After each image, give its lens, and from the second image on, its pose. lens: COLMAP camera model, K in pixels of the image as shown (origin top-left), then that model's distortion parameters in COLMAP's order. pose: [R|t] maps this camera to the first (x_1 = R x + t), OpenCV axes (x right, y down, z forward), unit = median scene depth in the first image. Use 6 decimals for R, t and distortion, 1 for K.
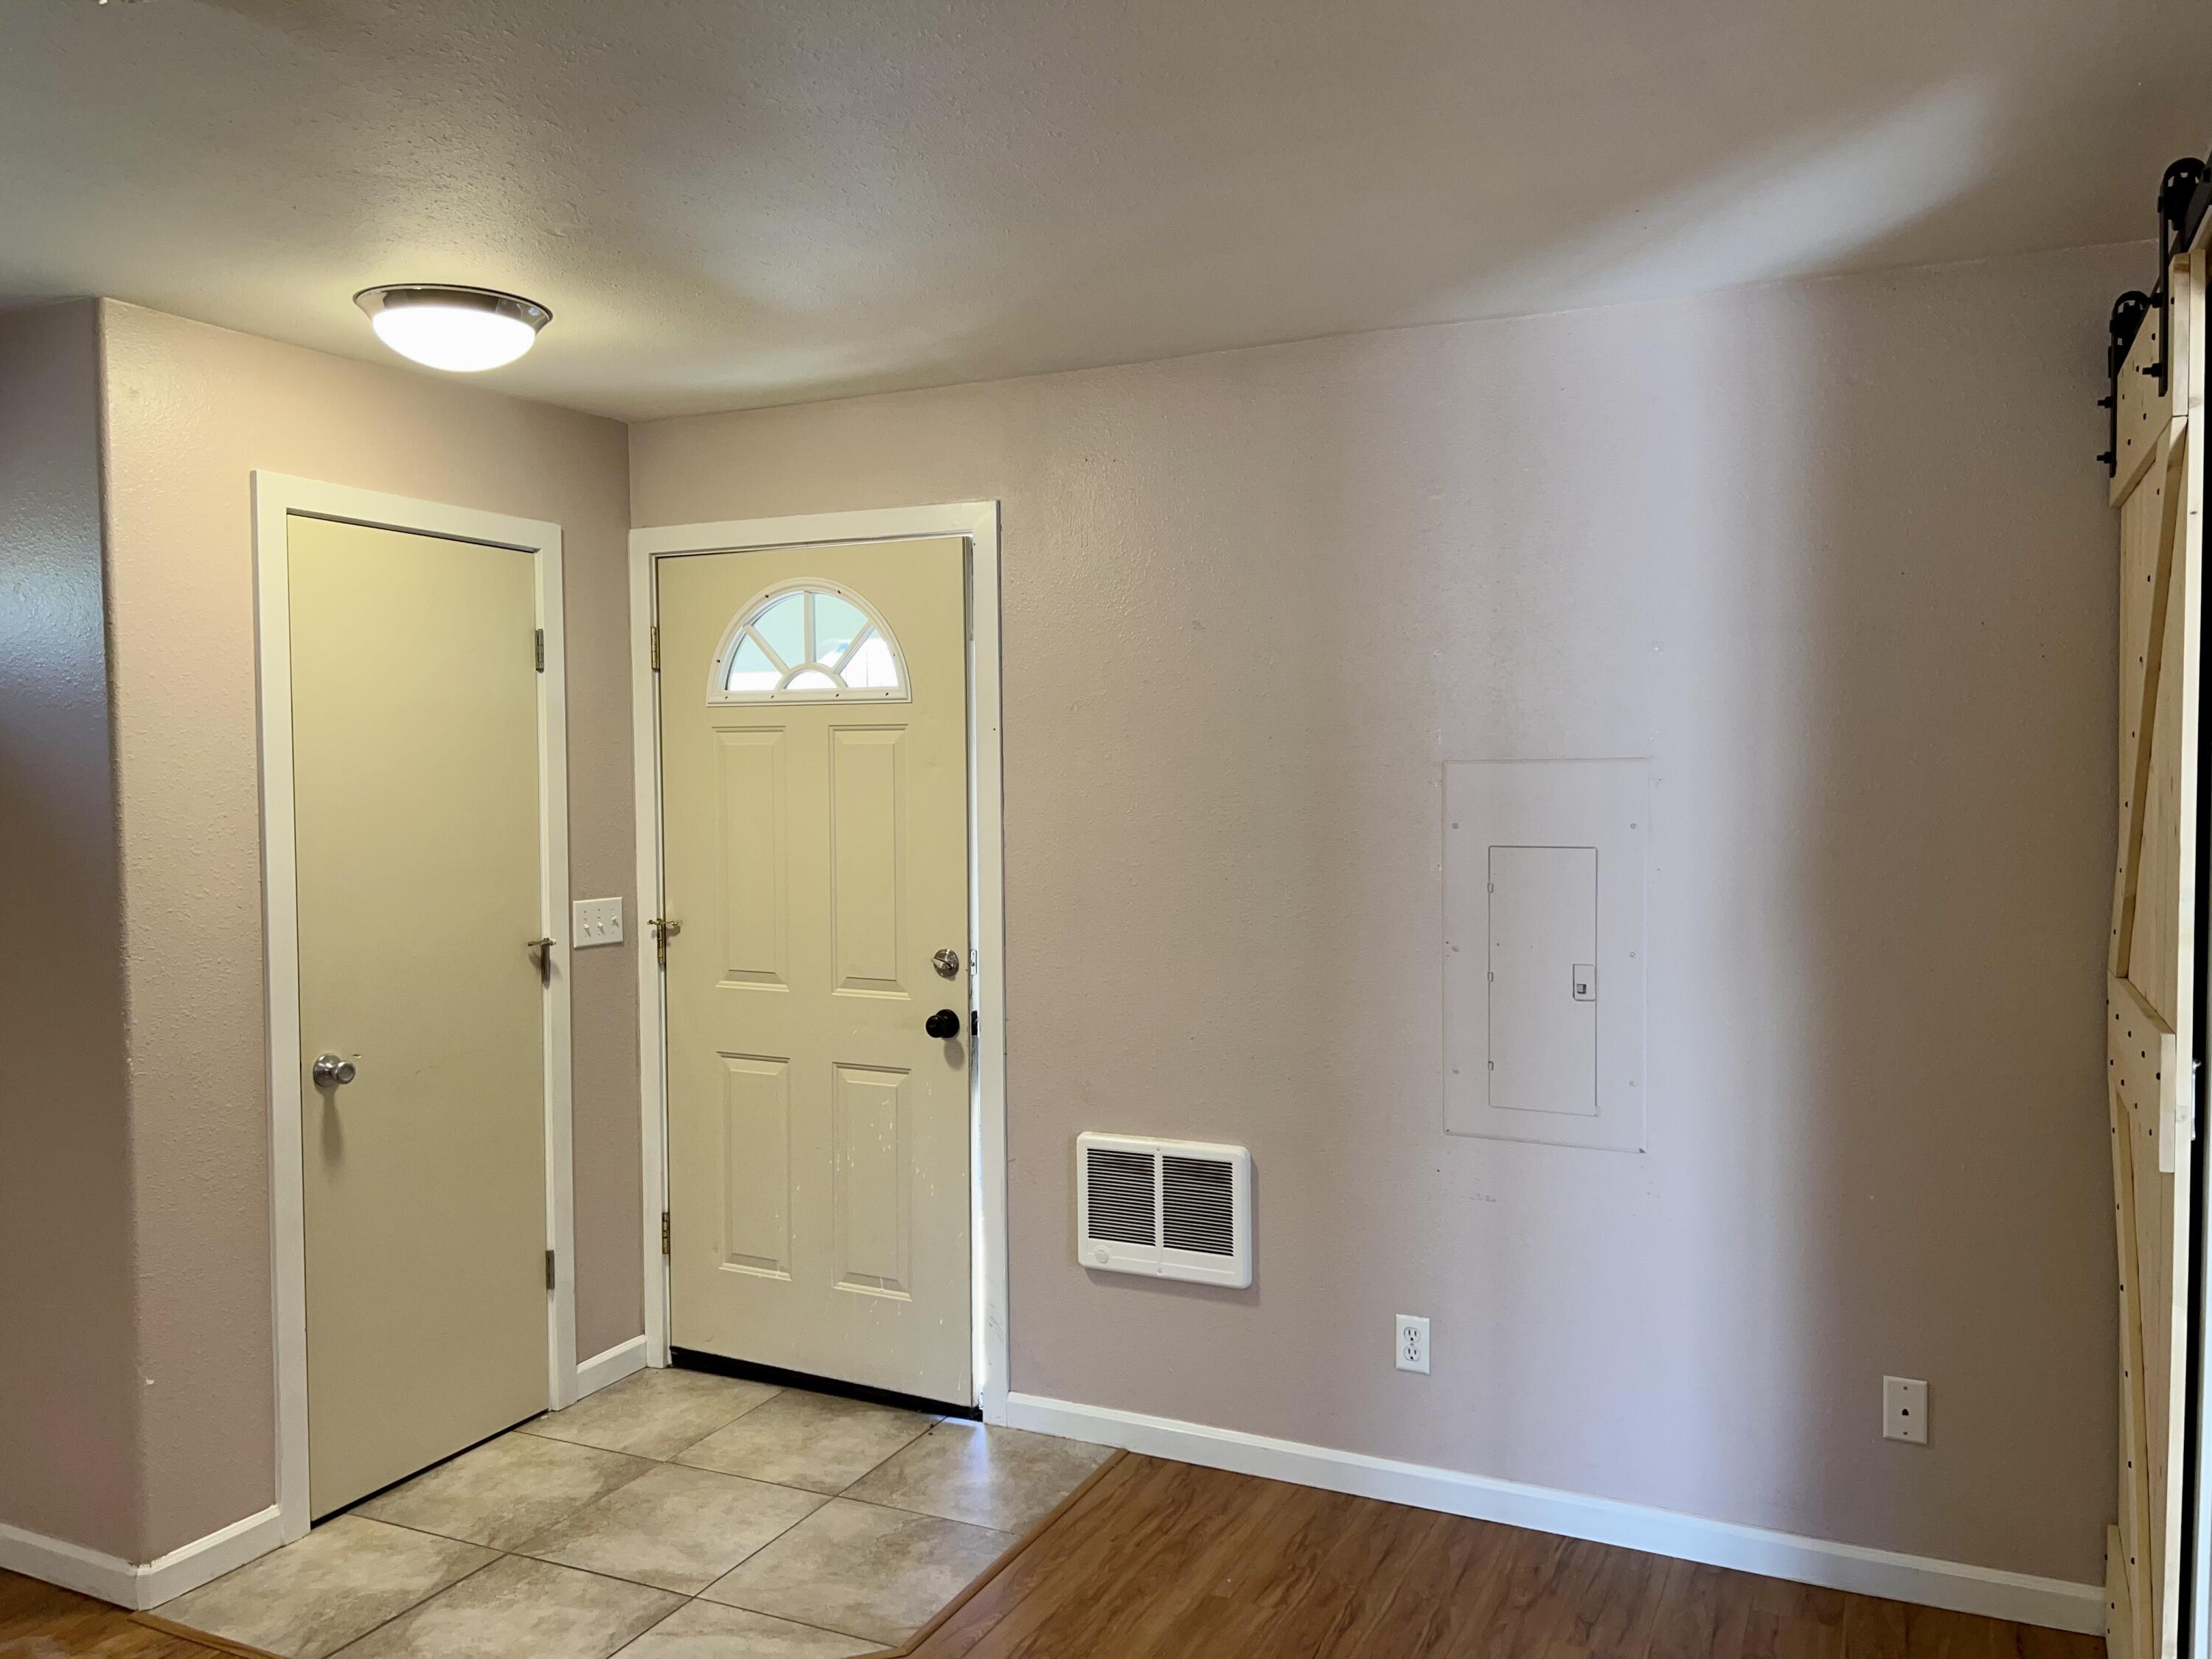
lens RADIAL K [[1686.9, 0, 1104.9], [0, 1686.9, 824.1], [0, 0, 1]] dist [0.060612, -0.009944]
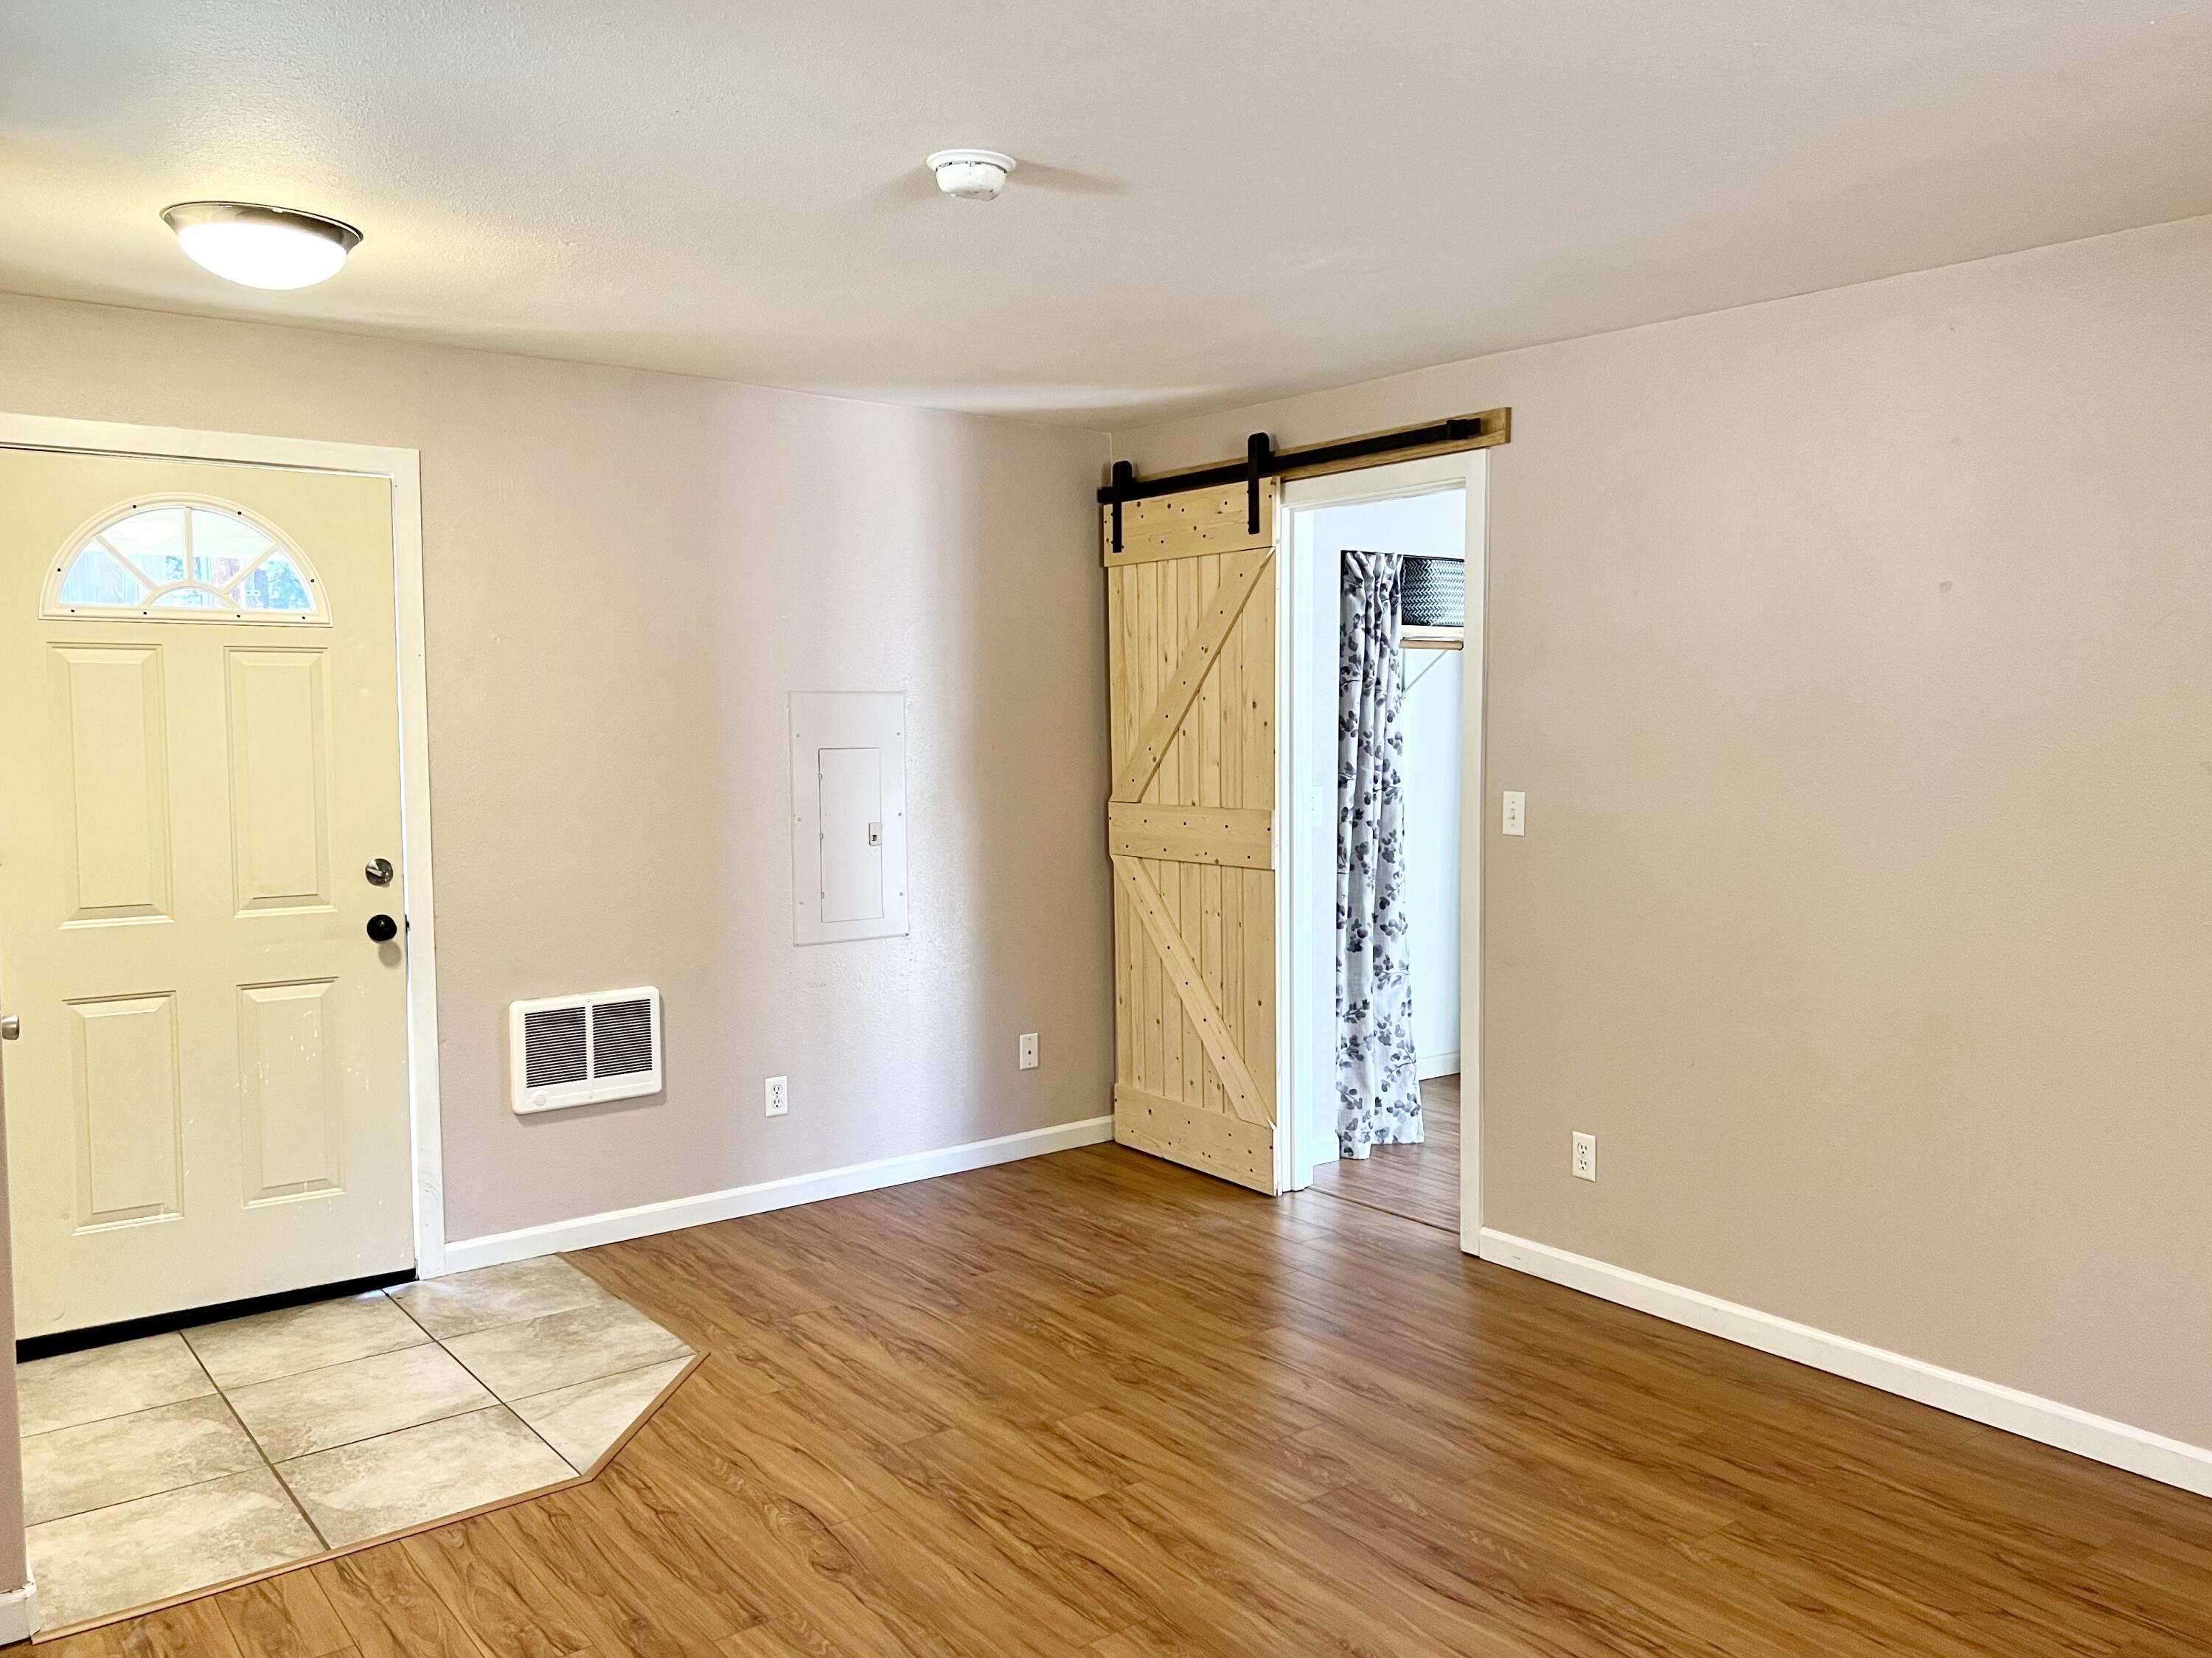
lens RADIAL K [[1686.8, 0, 1110.7], [0, 1686.8, 830.0], [0, 0, 1]] dist [0.060612, -0.009944]
pose [[0.456051, -0.059578, 0.887957, -0.892141], [0.031409, 0.998213, 0.050845, 0.015597], [-0.889399, 0.004702, 0.457107, 0.088603]]
